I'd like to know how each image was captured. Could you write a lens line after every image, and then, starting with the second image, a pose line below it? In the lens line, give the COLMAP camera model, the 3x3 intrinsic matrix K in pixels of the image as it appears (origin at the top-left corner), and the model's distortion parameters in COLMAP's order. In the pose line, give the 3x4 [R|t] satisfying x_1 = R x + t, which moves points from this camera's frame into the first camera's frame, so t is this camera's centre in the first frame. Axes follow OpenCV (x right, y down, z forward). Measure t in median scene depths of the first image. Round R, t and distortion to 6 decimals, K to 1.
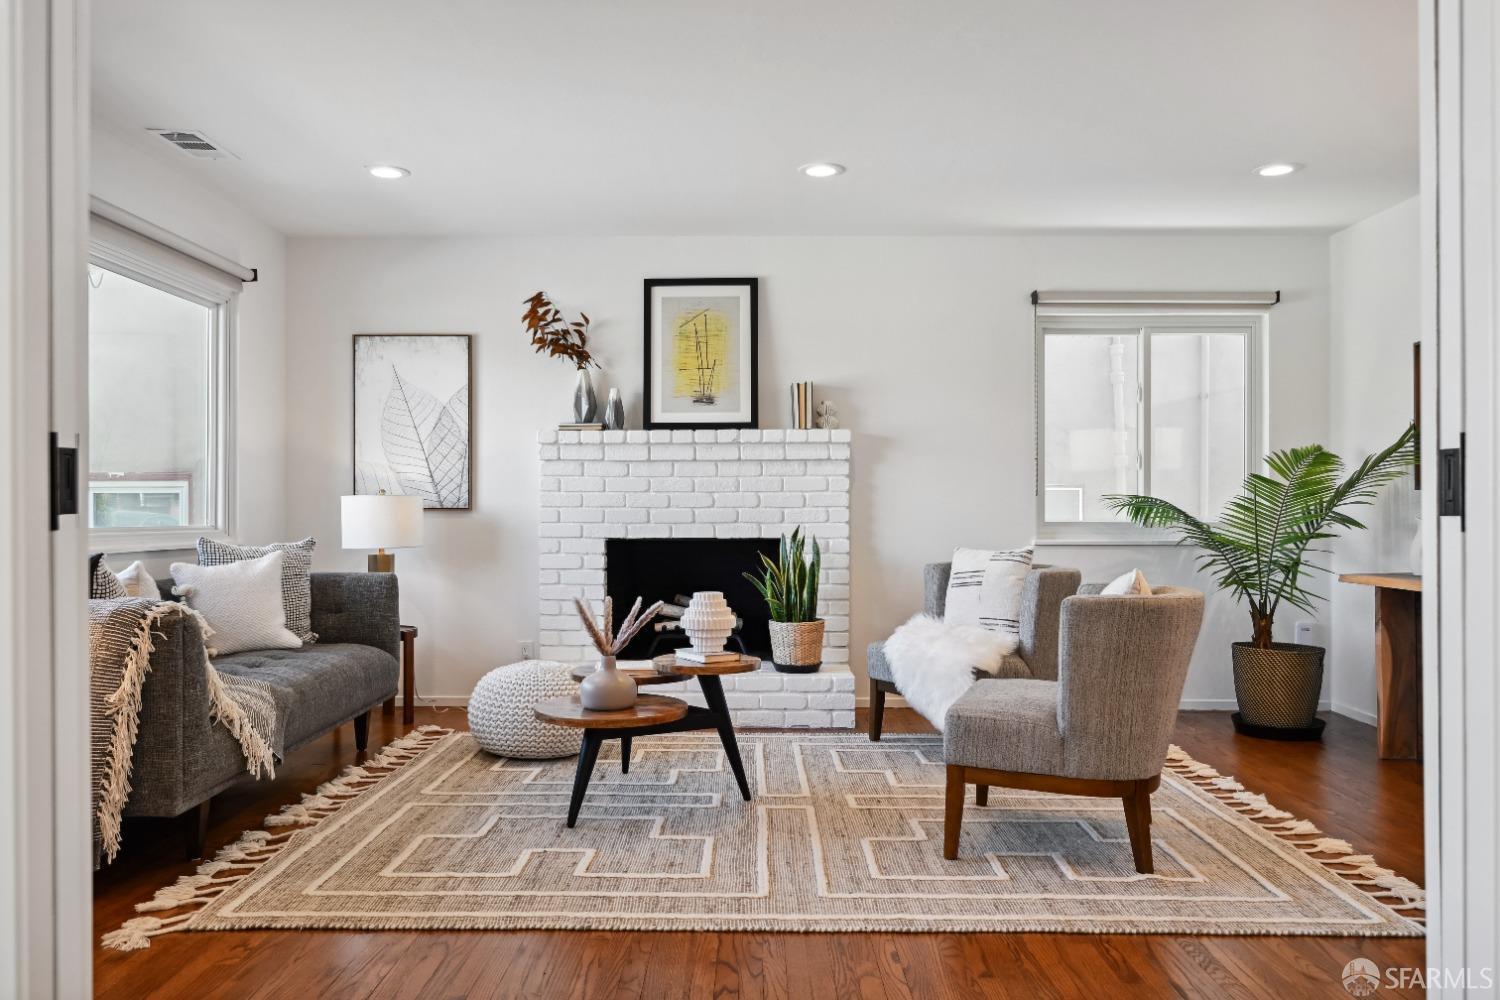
lens RADIAL K [[1142.9, 0, 750.0], [0, 1142.9, 500.0], [0, 0, 1]] dist [0.002814, 0.001346]
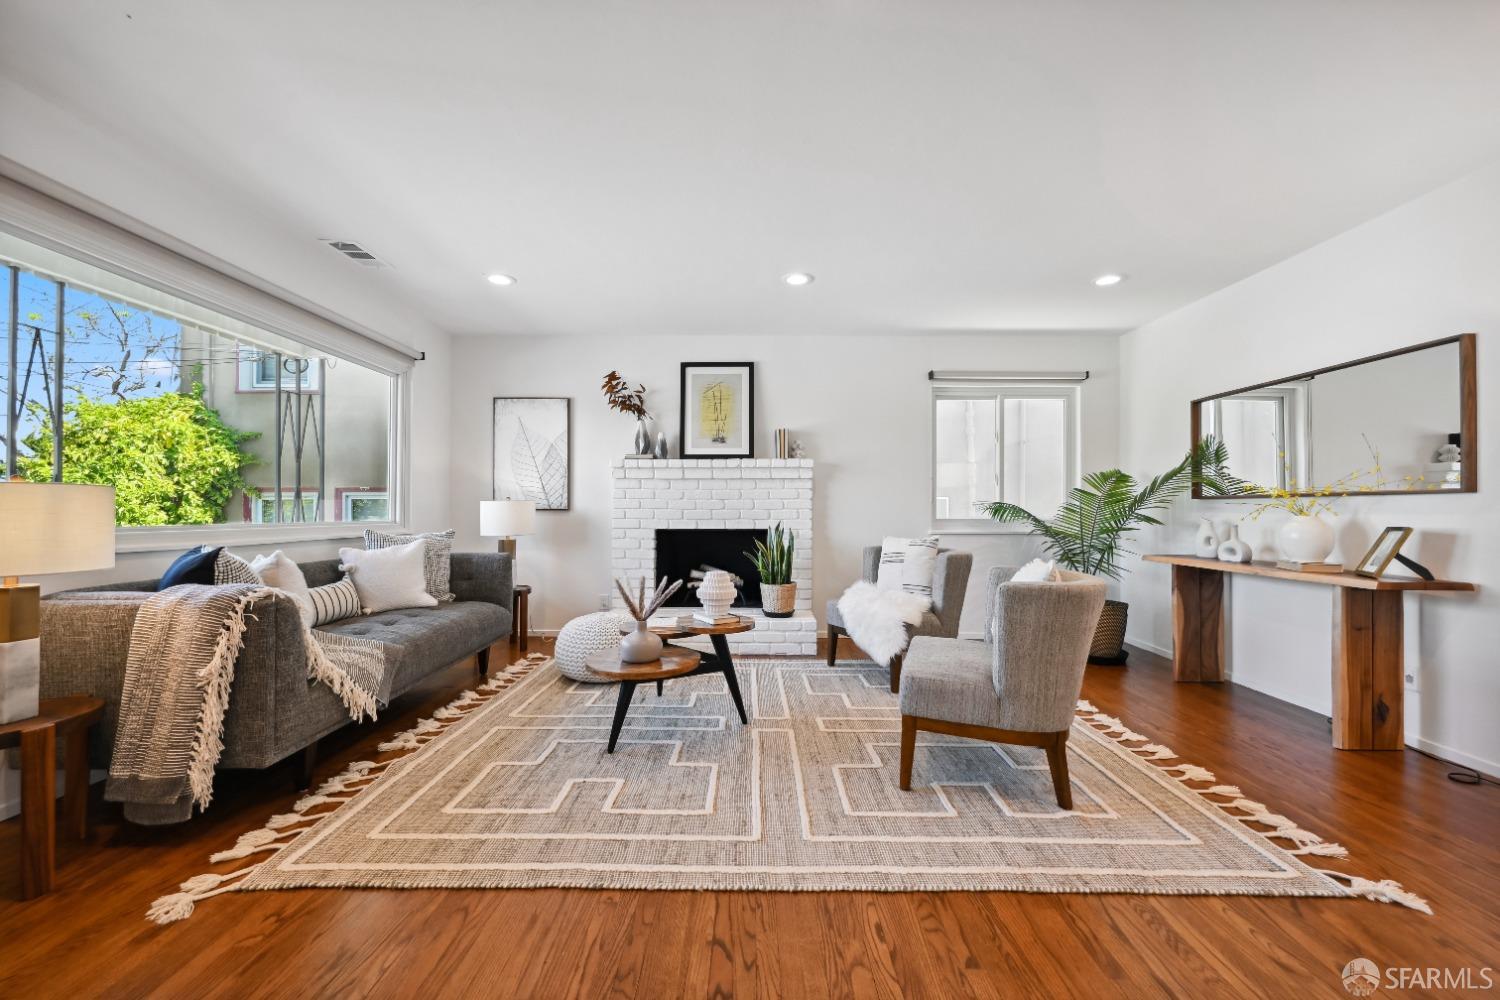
lens RADIAL K [[593.2, 0, 750.0], [0, 593.2, 502.4], [0, 0, 1]] dist [-0.000636, 0.000265]
pose [[0.999997, 0.002508, 0.000728, 0.002591], [-0.002506, 0.999992, -0.003110, -0.000515], [-0.000736, 0.003108, 0.999995, 0.292977]]
